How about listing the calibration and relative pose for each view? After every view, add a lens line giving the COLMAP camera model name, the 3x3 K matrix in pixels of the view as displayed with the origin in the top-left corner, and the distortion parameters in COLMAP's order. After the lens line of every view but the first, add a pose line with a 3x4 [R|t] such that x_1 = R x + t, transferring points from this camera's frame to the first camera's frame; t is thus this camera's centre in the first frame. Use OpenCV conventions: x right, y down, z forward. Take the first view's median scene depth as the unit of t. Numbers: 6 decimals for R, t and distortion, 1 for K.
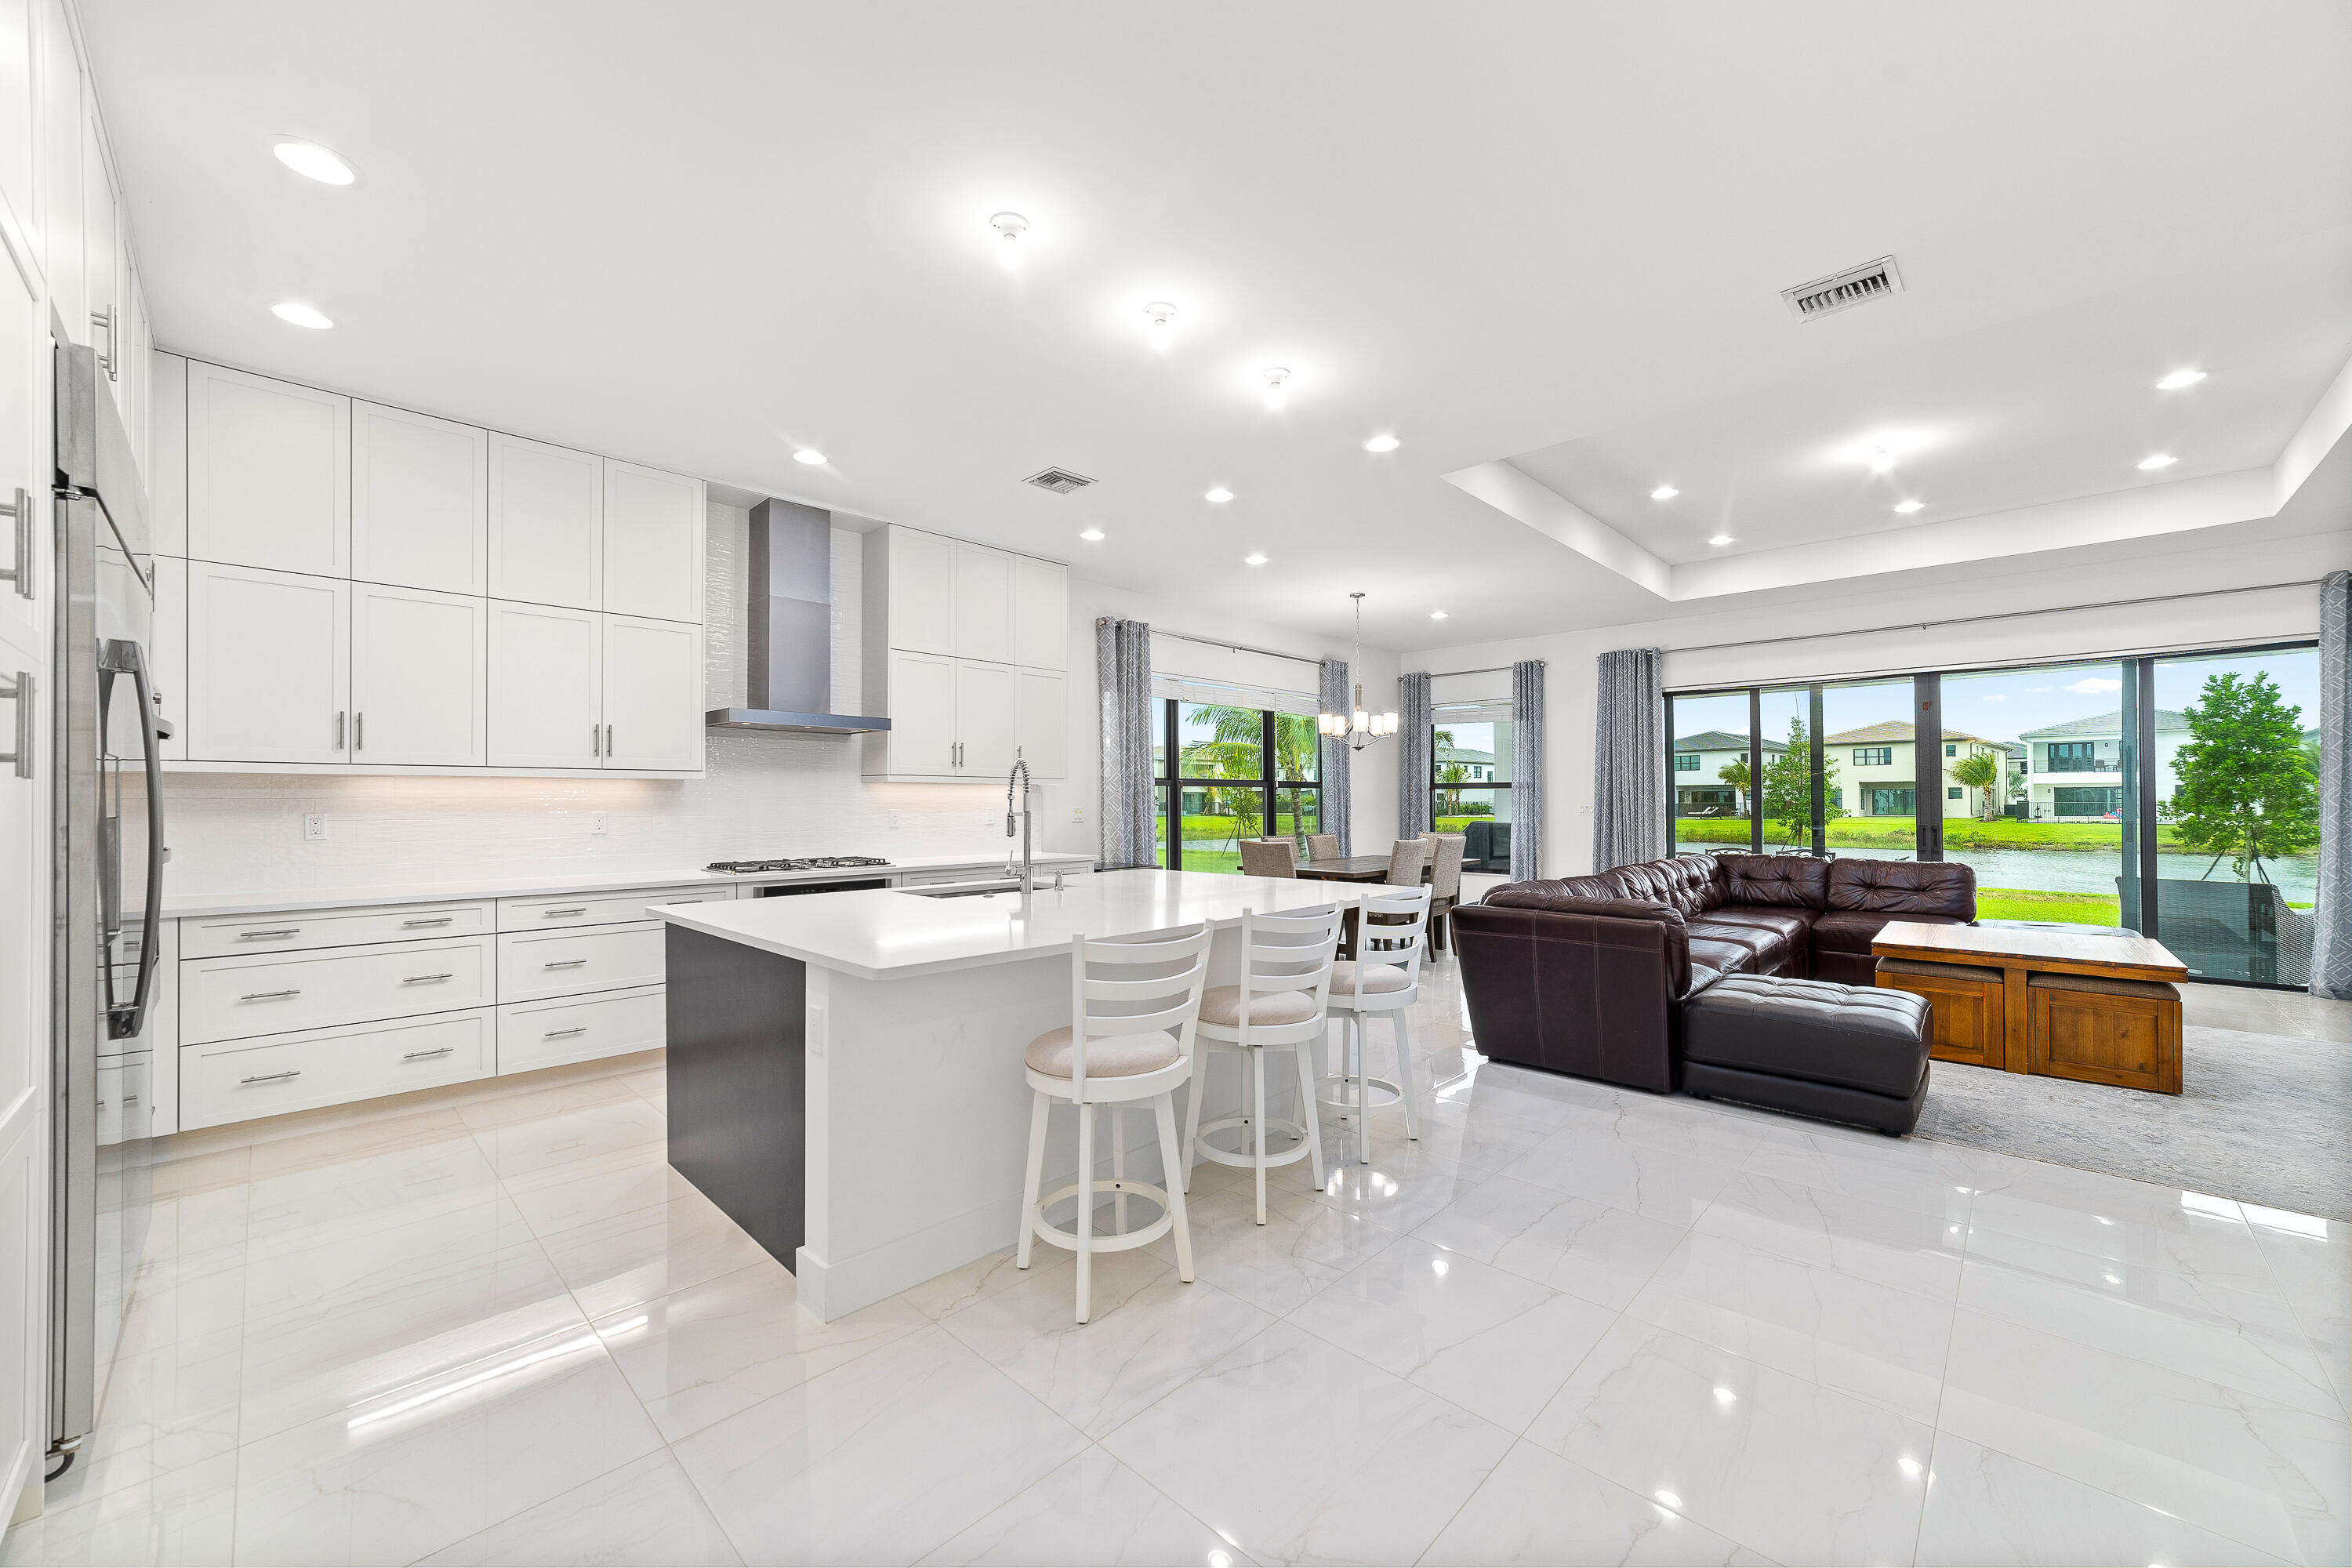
lens RADIAL K [[916.1, 0, 1166.7], [0, 916.1, 801.0], [0, 0, 1]] dist [-0.001186, 0.004517]
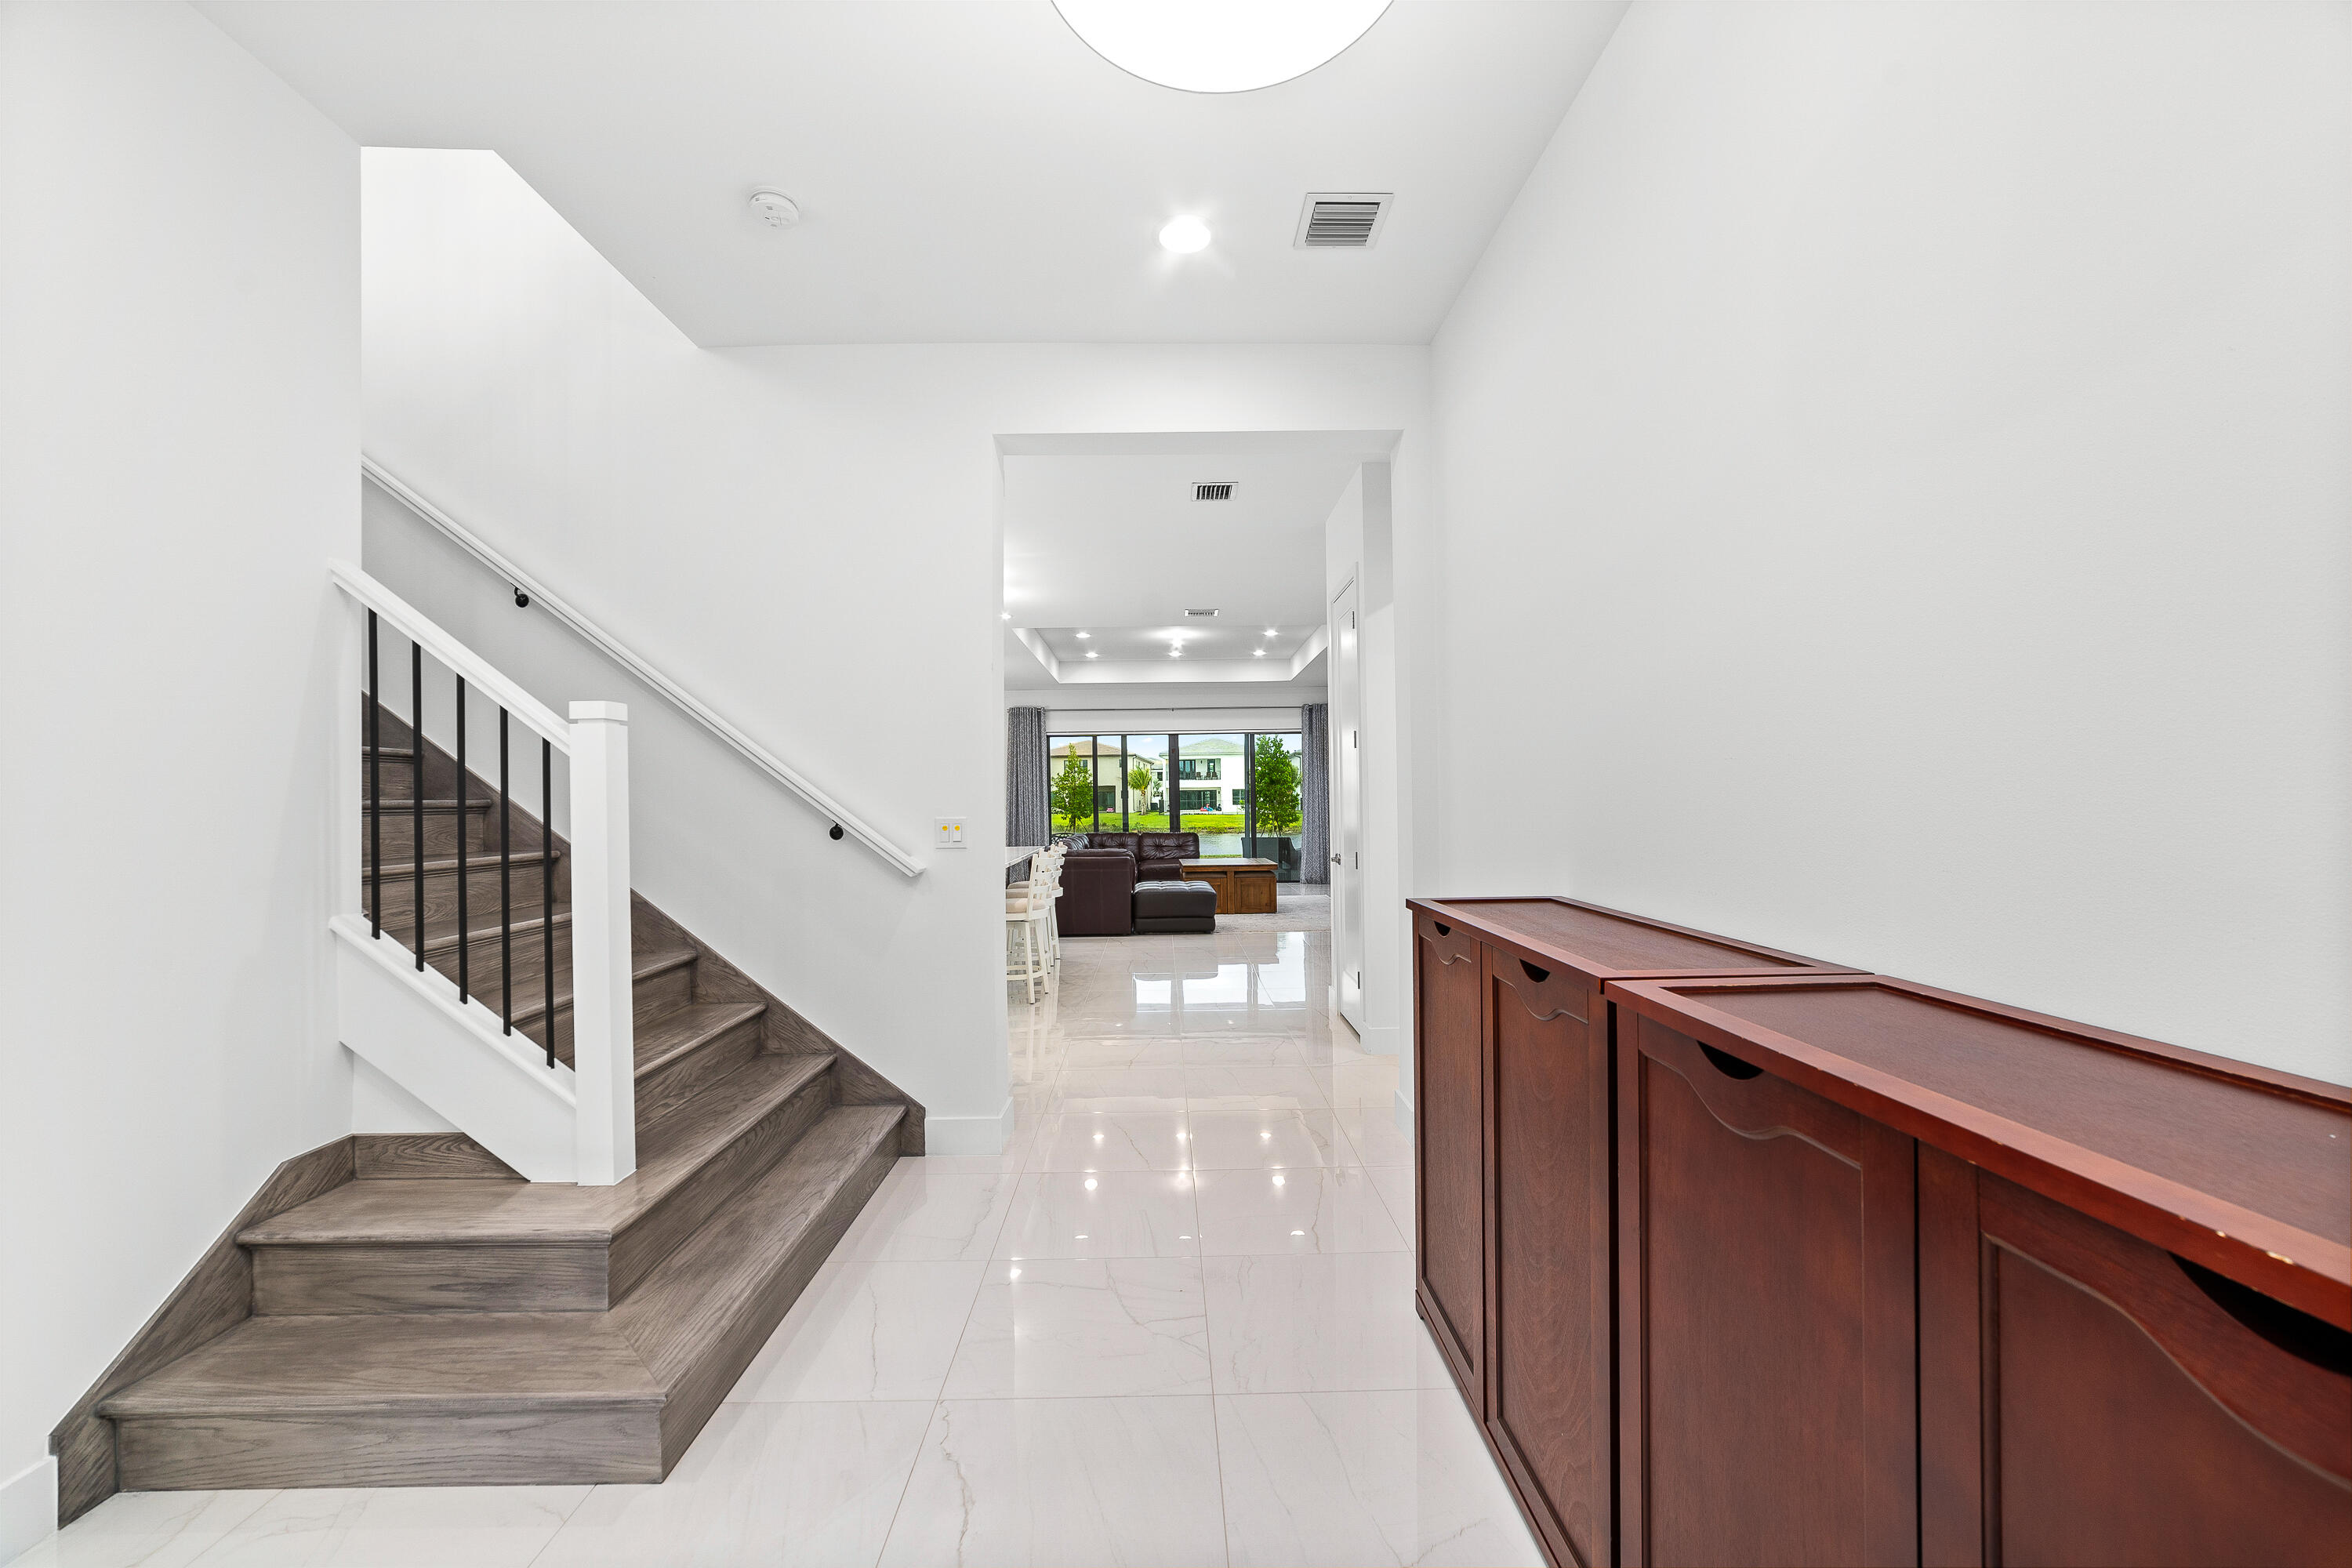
lens RADIAL K [[916.1, 0, 1166.7], [0, 916.1, 801.0], [0, 0, 1]] dist [-0.001186, 0.004517]
pose [[0.722292, -0.011213, 0.691498, -0.525888], [0.014441, 0.999895, 0.001129, -0.003676], [-0.691438, 0.009171, 0.722378, -0.379653]]
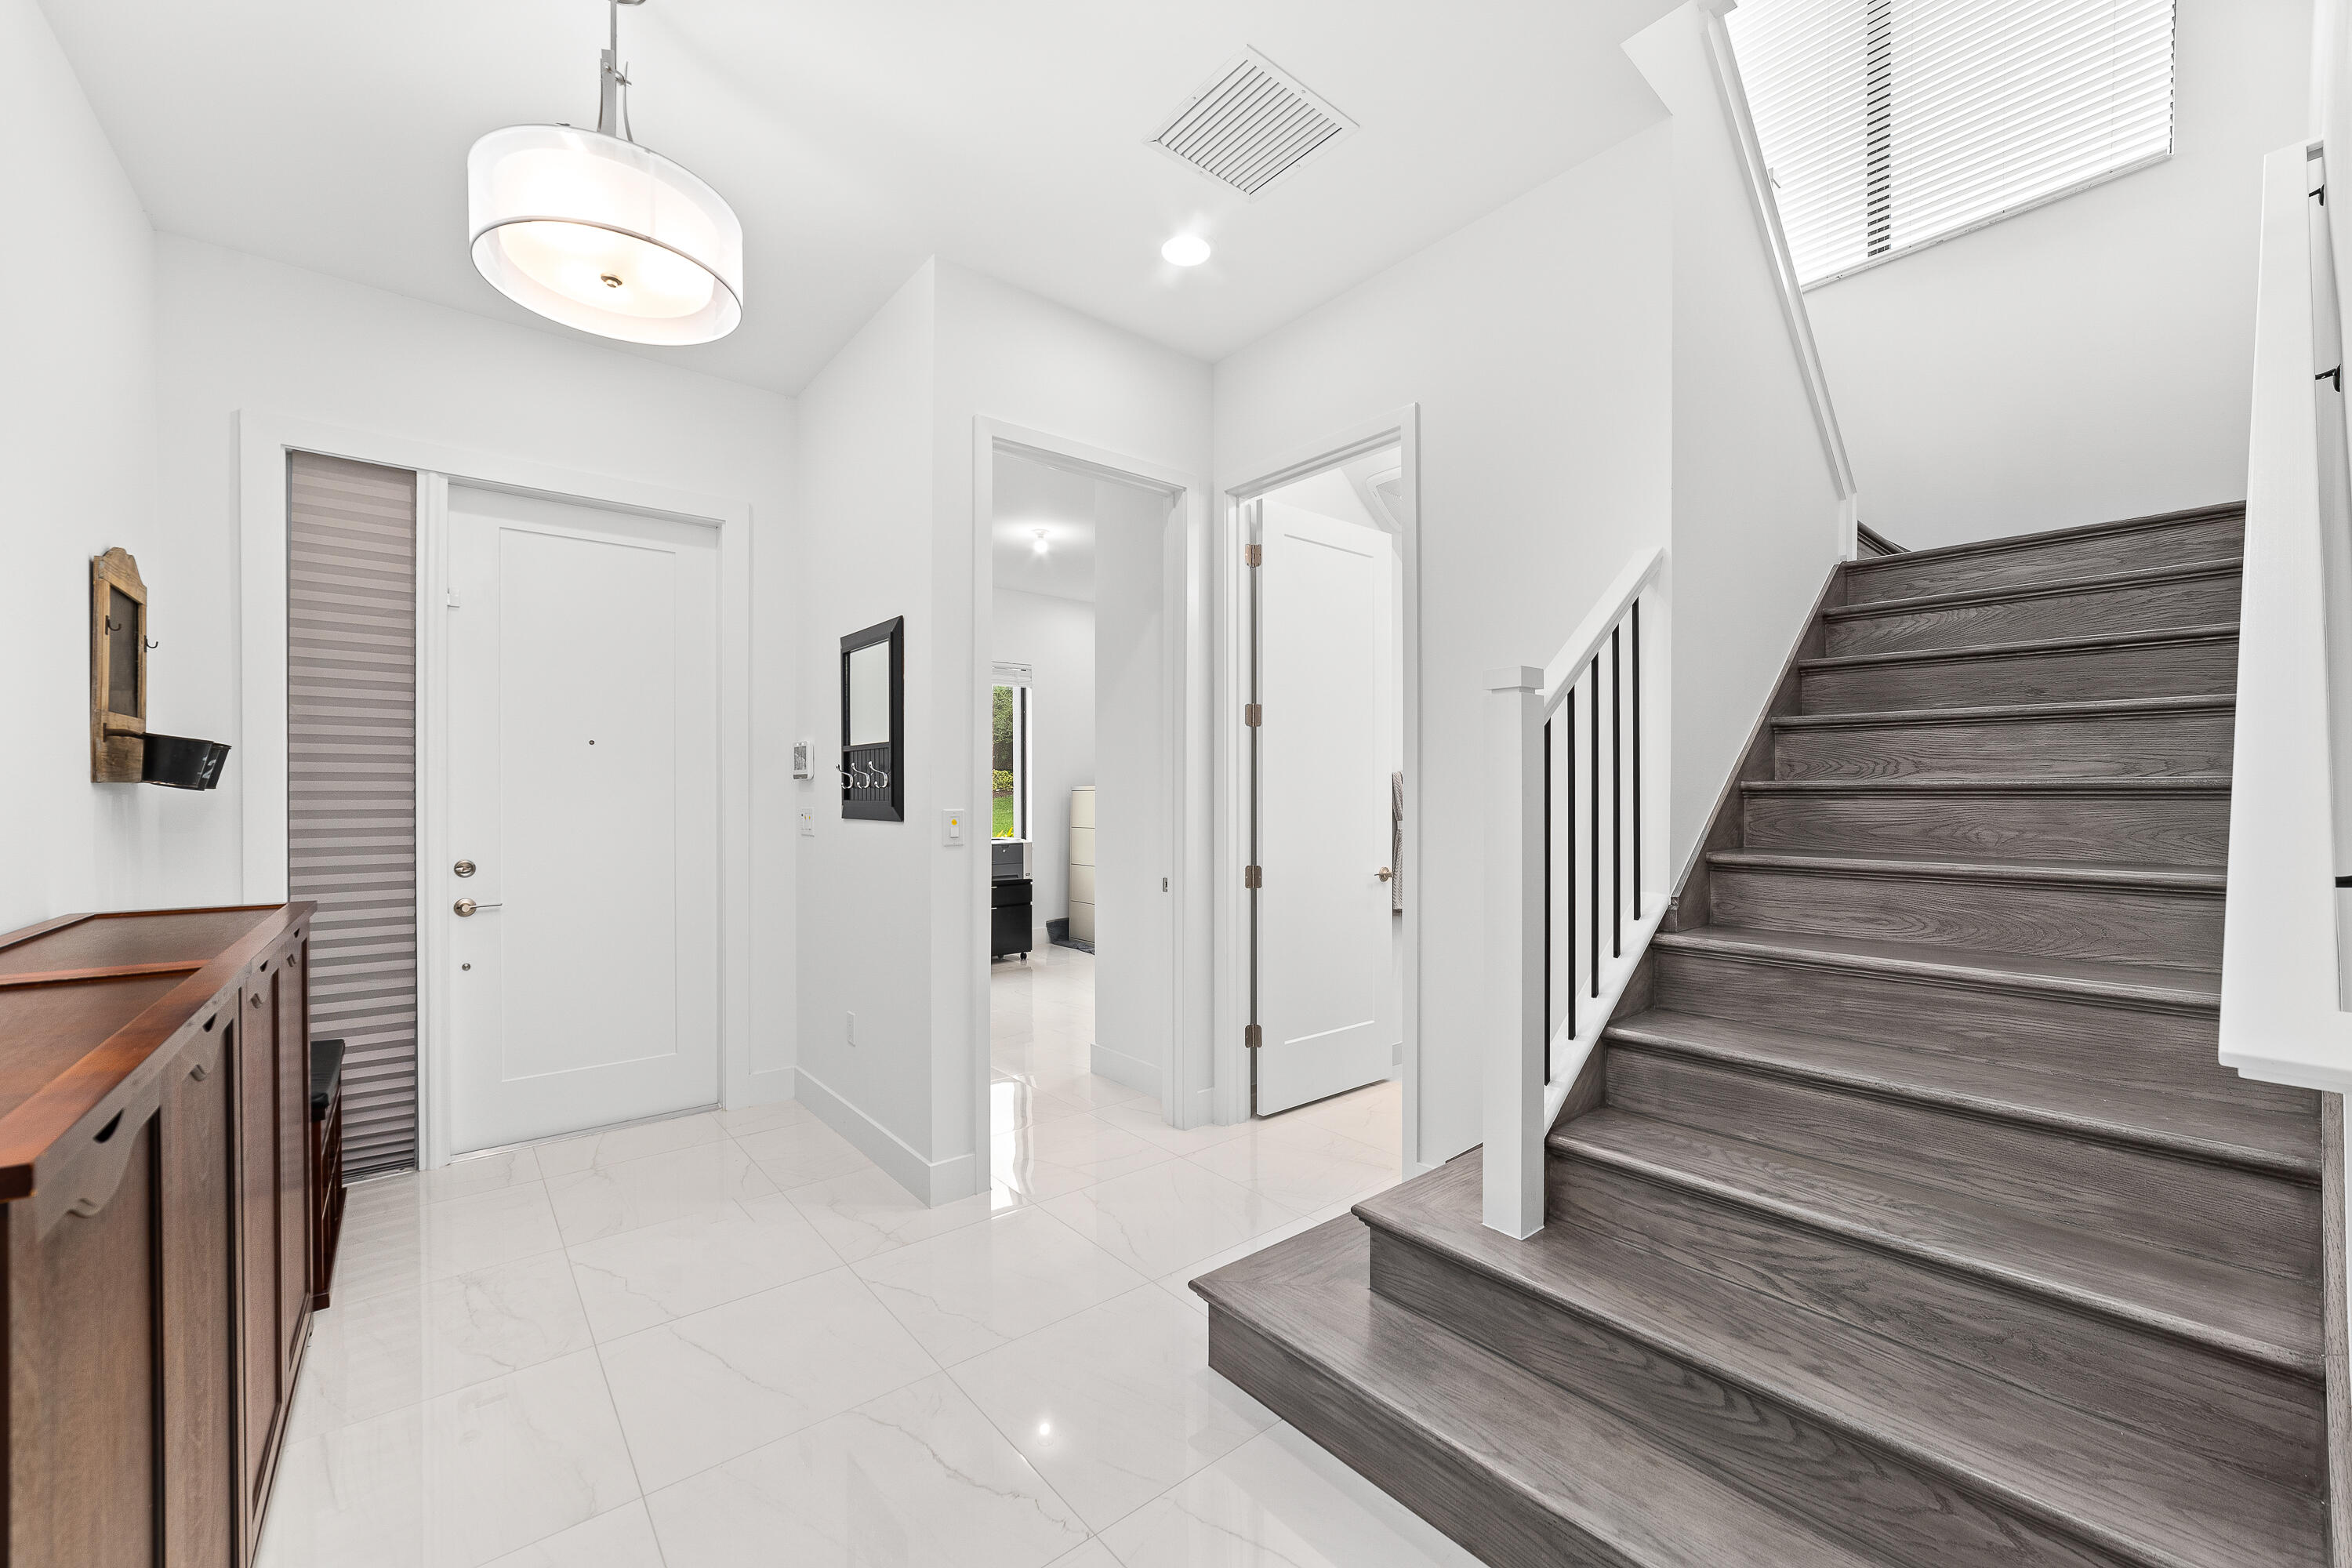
lens RADIAL K [[916.1, 0, 1166.7], [0, 916.1, 801.0], [0, 0, 1]] dist [-0.001186, 0.004517]
pose [[-0.125498, 0.006749, -0.992071, 2.846656], [0.003242, 0.999974, 0.006393, -0.006651], [0.992089, -0.002414, -0.125516, 2.397733]]
